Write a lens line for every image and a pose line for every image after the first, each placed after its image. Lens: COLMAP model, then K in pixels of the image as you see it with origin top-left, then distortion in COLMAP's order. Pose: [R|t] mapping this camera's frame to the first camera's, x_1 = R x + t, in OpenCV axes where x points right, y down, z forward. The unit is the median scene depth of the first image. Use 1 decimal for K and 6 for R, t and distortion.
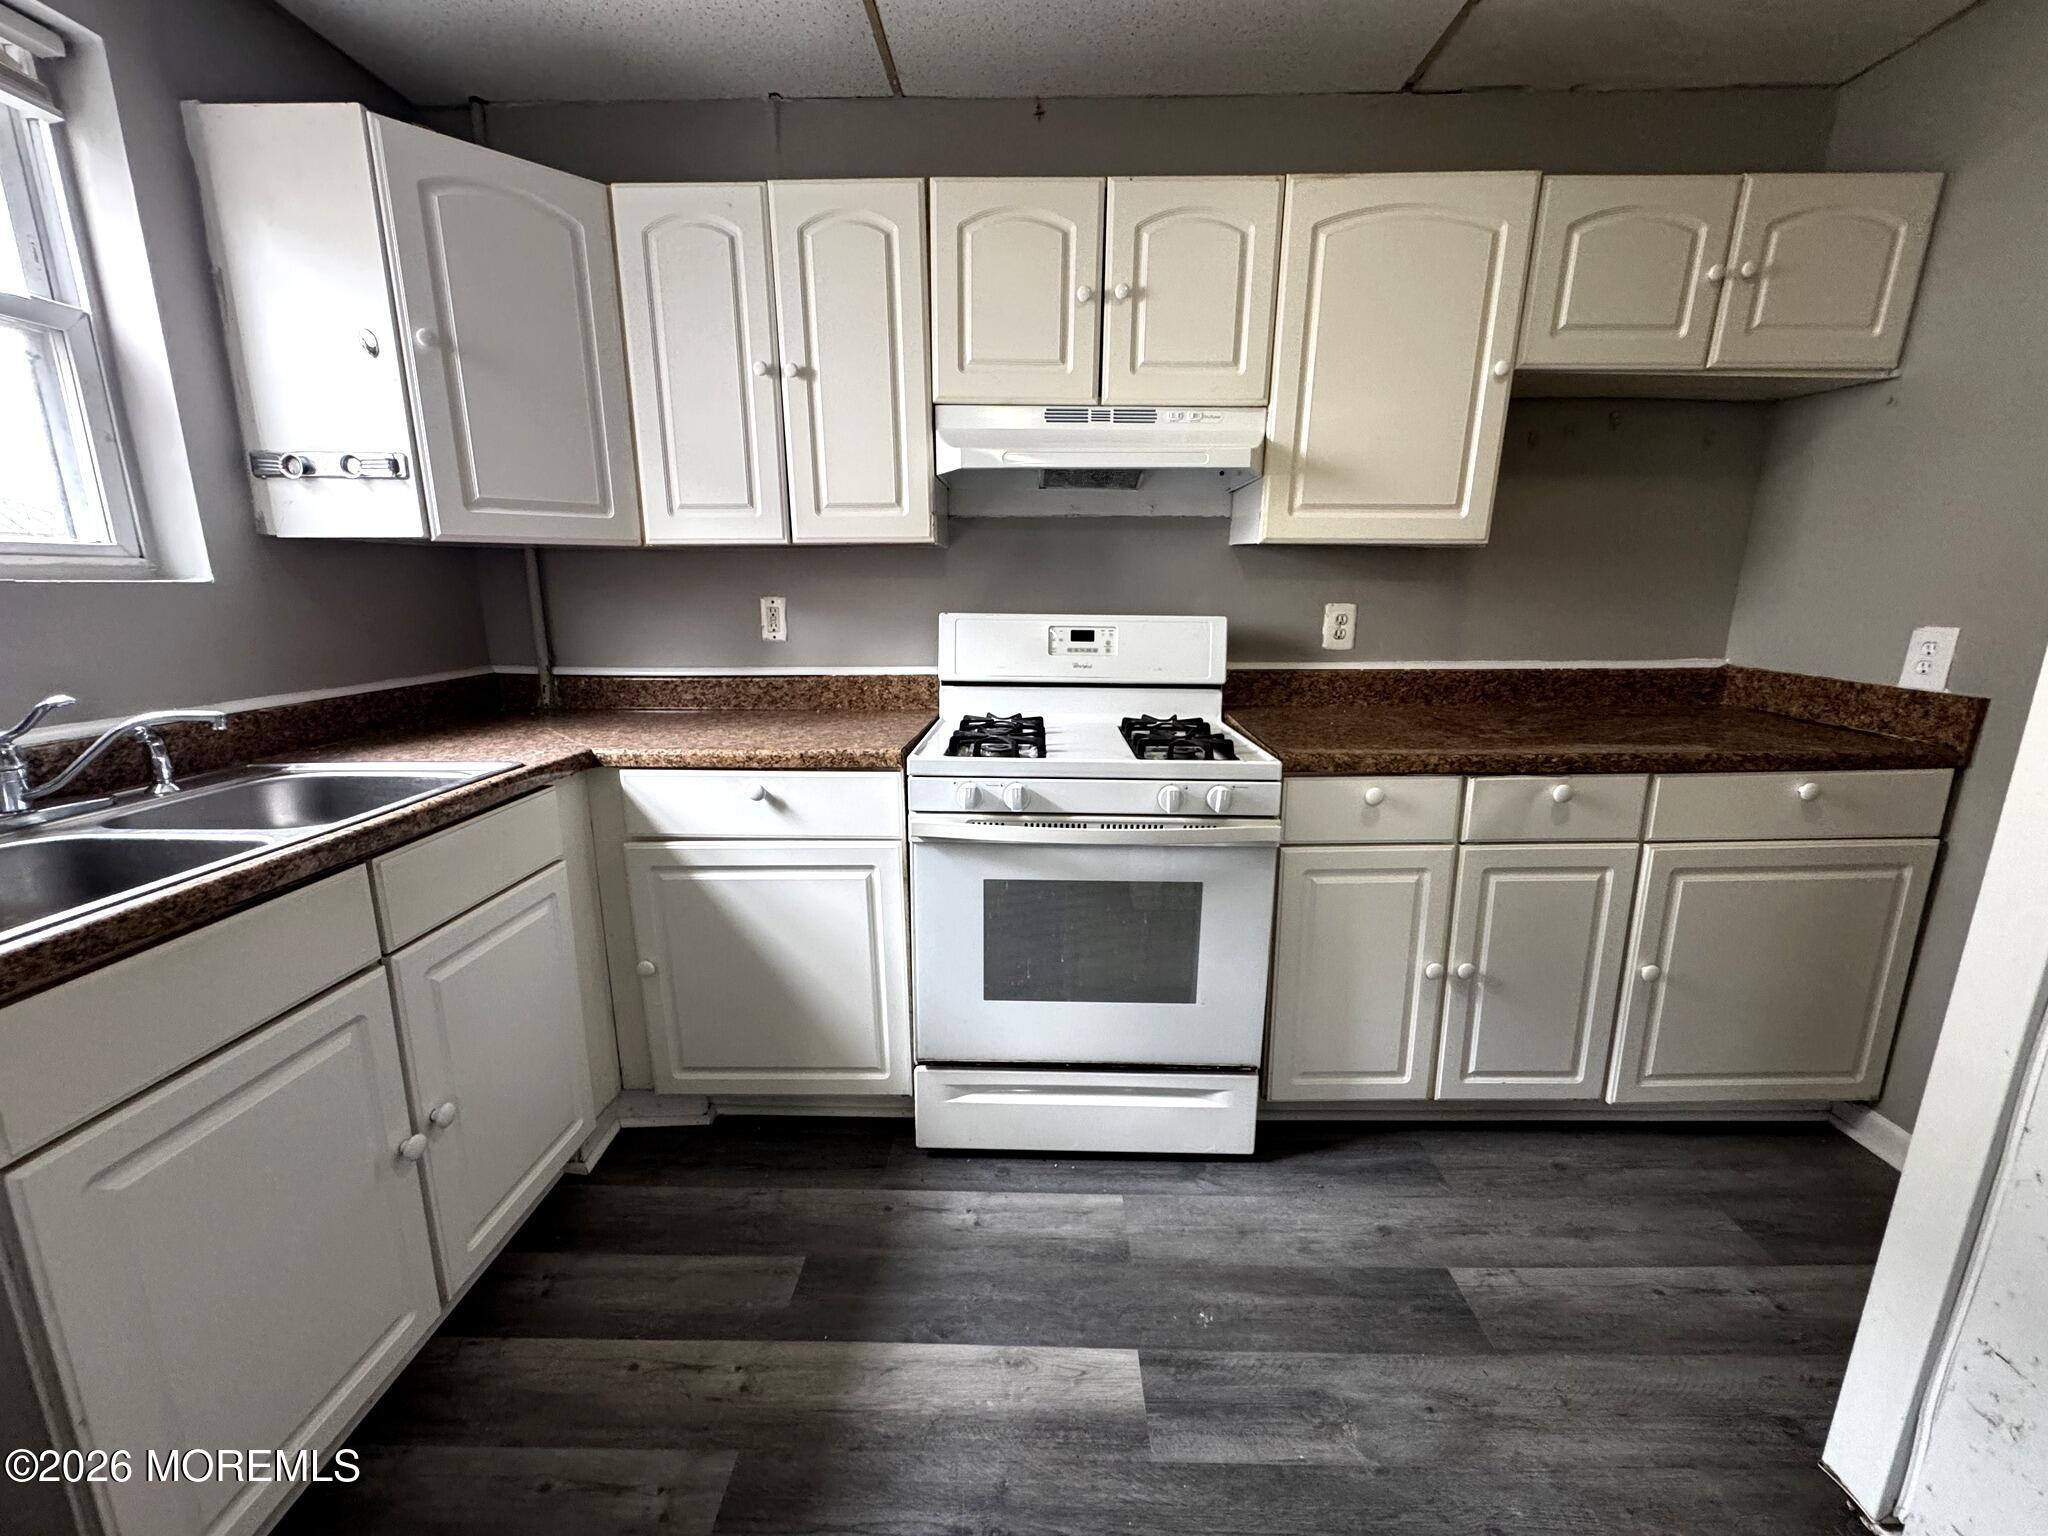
lens RADIAL K [[820.4, 0, 1021.8], [0, 820.4, 763.5], [0, 0, 1]] dist [-0.001139, 0.001158]
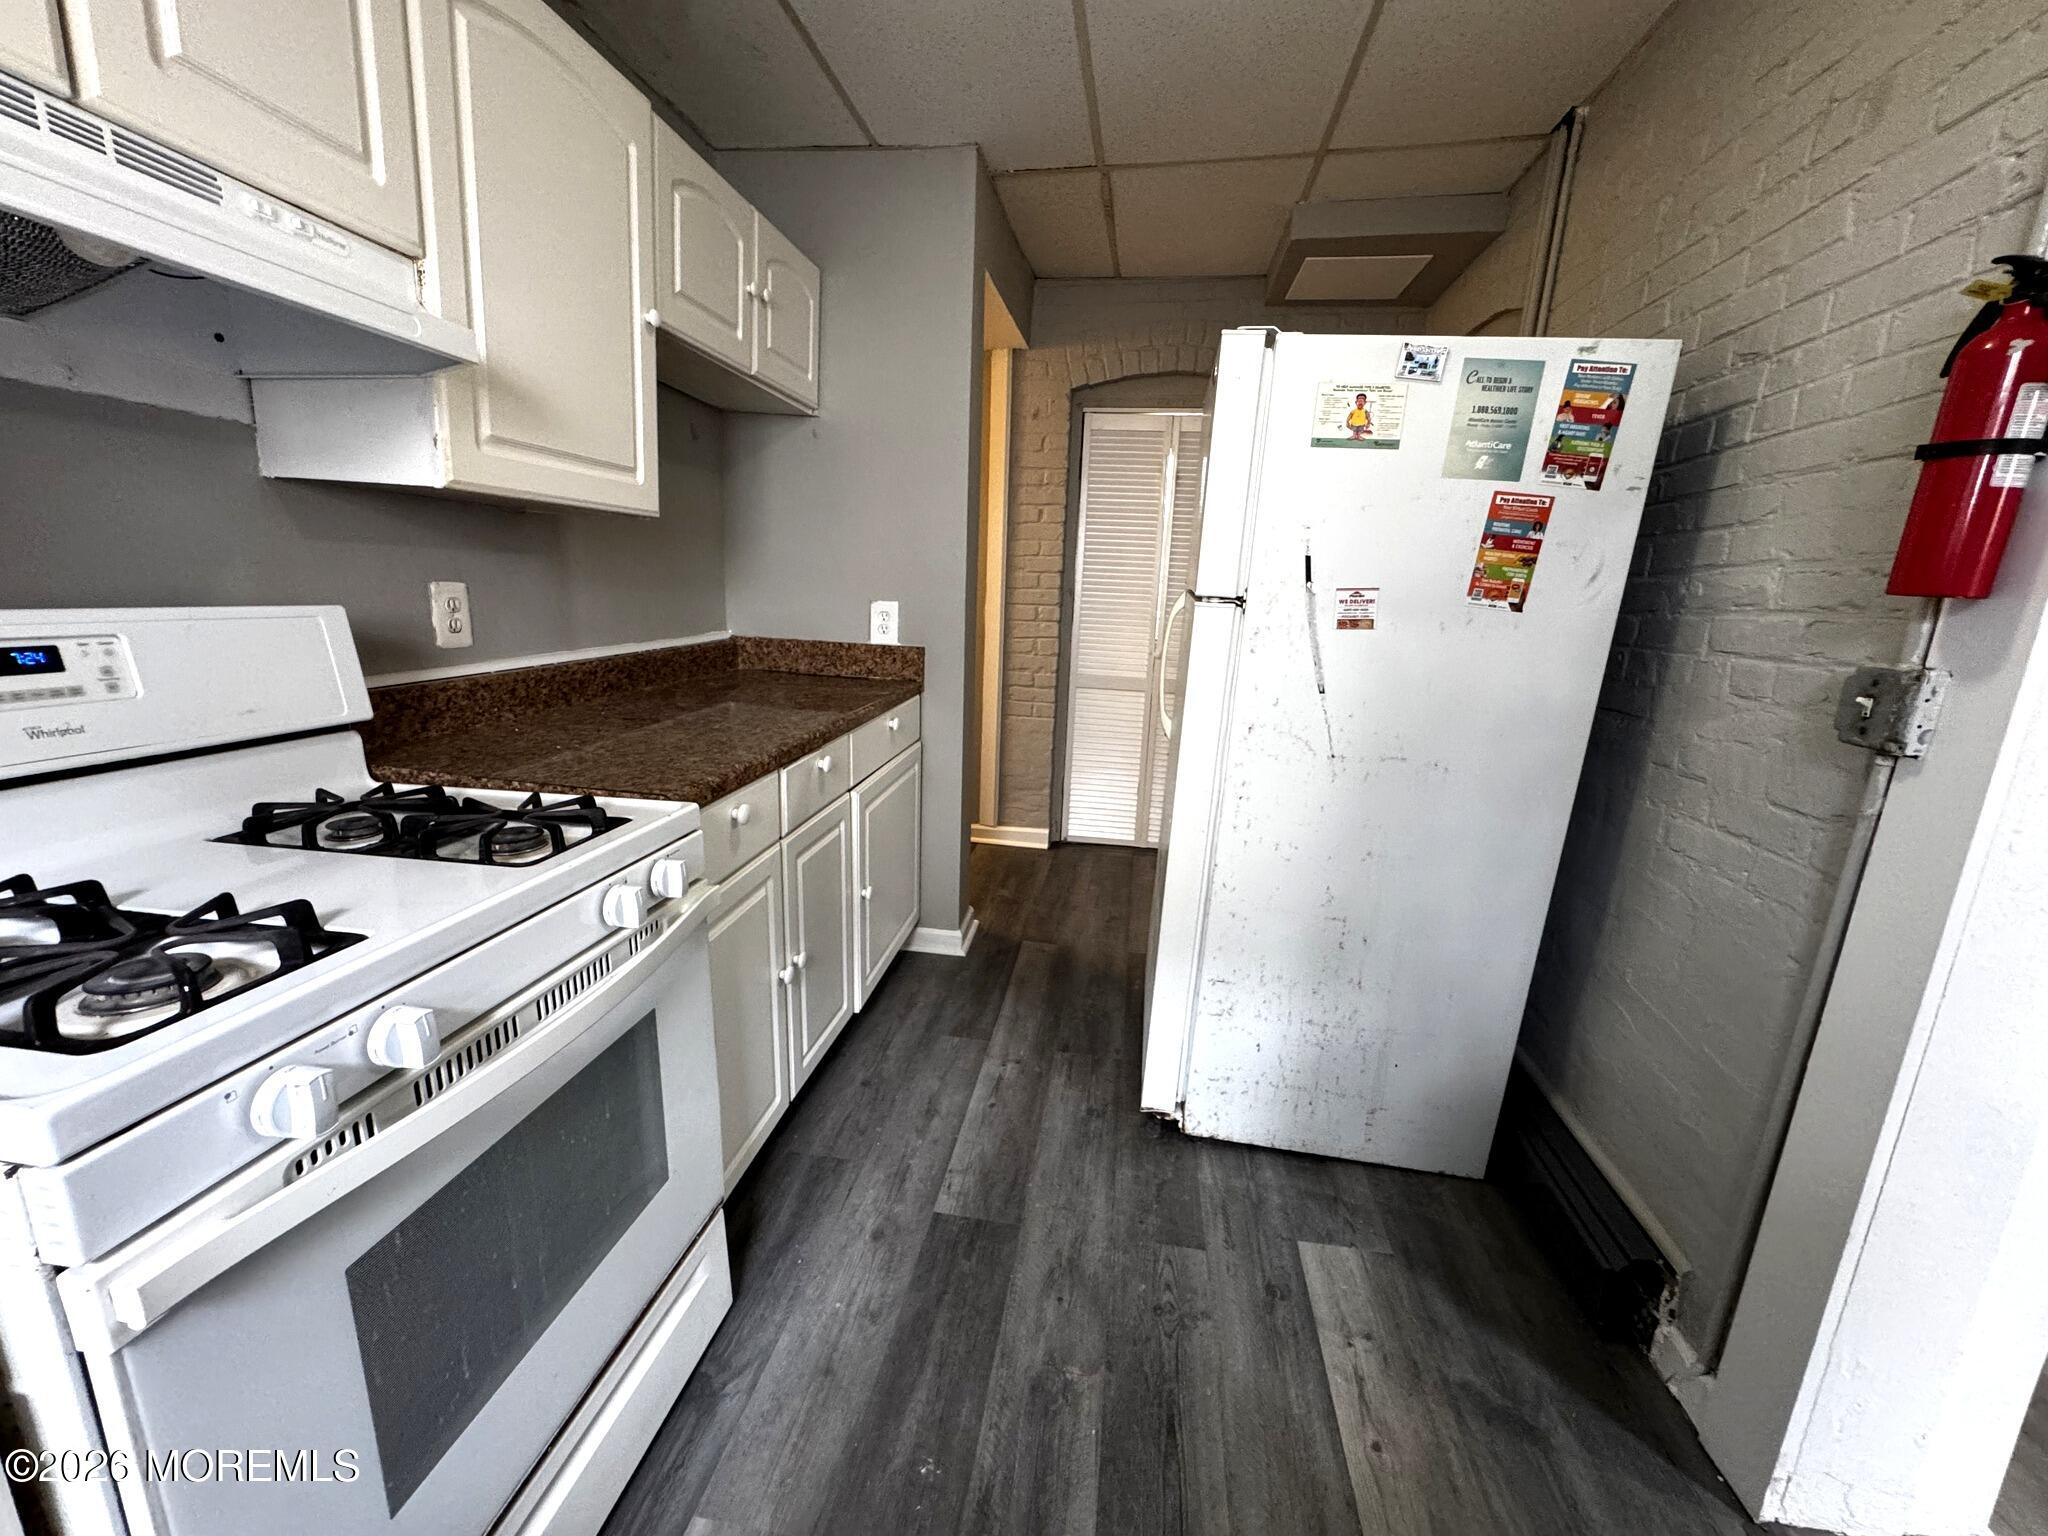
lens RADIAL K [[820.4, 0, 1020.3], [0, 820.4, 765.5], [0, 0, 1]] dist [-0.001139, 0.001158]
pose [[0.134060, -0.214459, 0.967489, -0.311641], [0.176901, 0.965799, 0.189572, -0.108122], [-0.975056, 0.145736, 0.167414, 0.514747]]
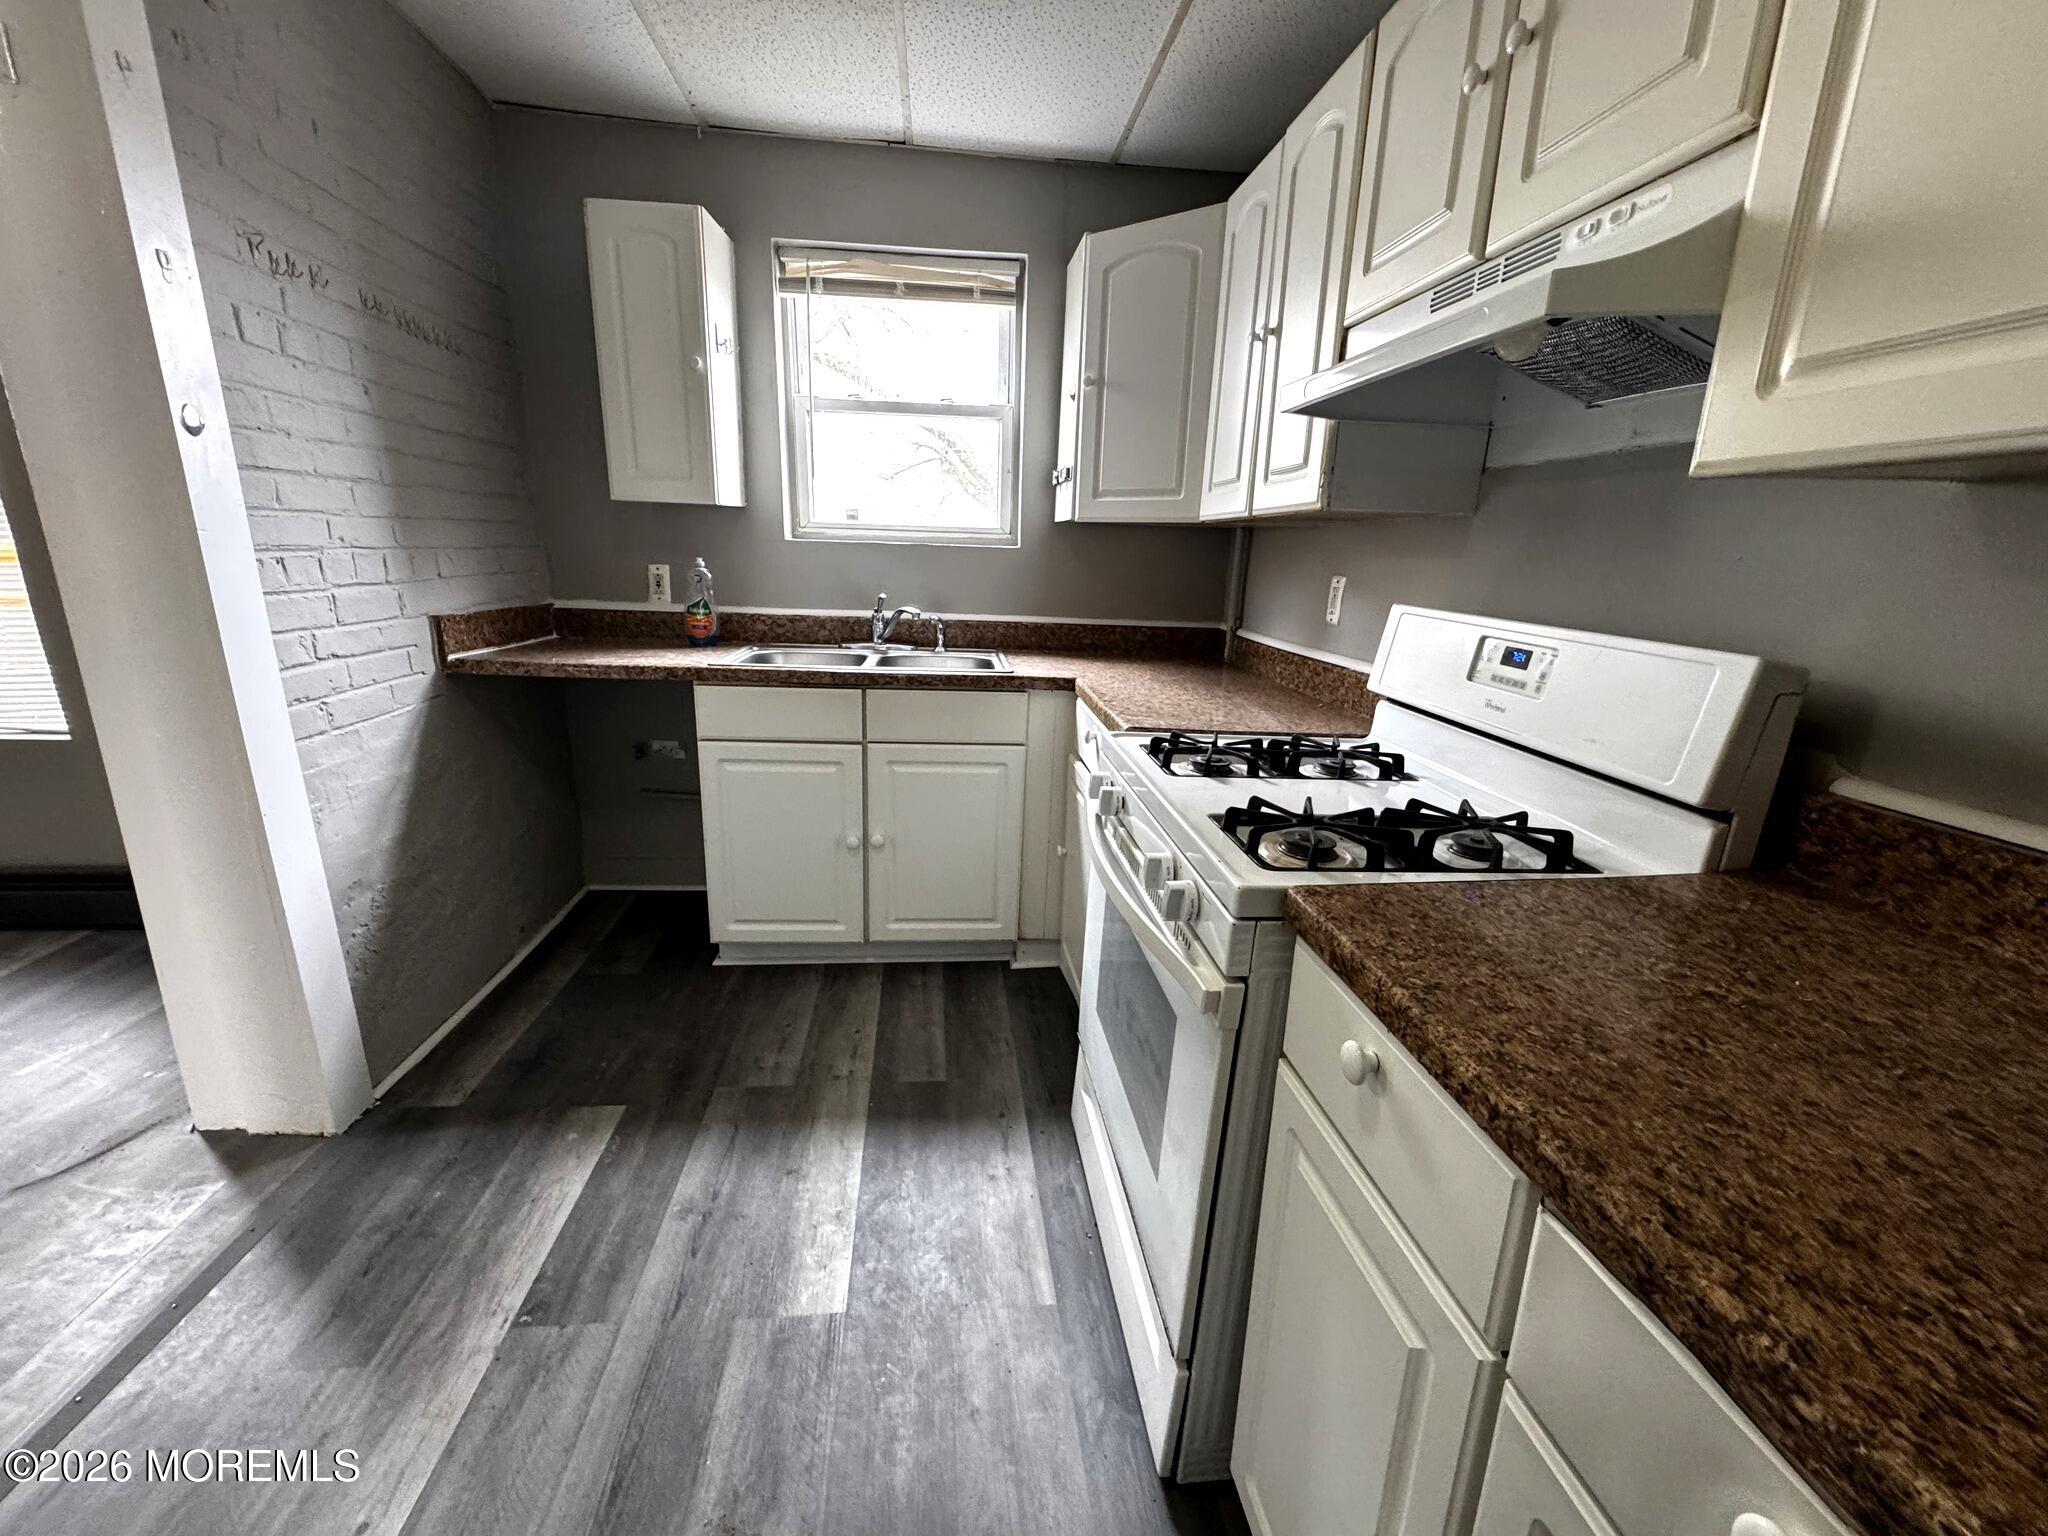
lens RADIAL K [[820.4, 0, 1014.2], [0, 820.4, 763.6], [0, 0, 1]] dist [-0.001139, 0.001158]
pose [[0.118991, 0.256523, -0.959186, 0.708111], [-0.249722, 0.942727, 0.221143, -0.142606], [0.960979, 0.213216, 0.176236, 0.649433]]
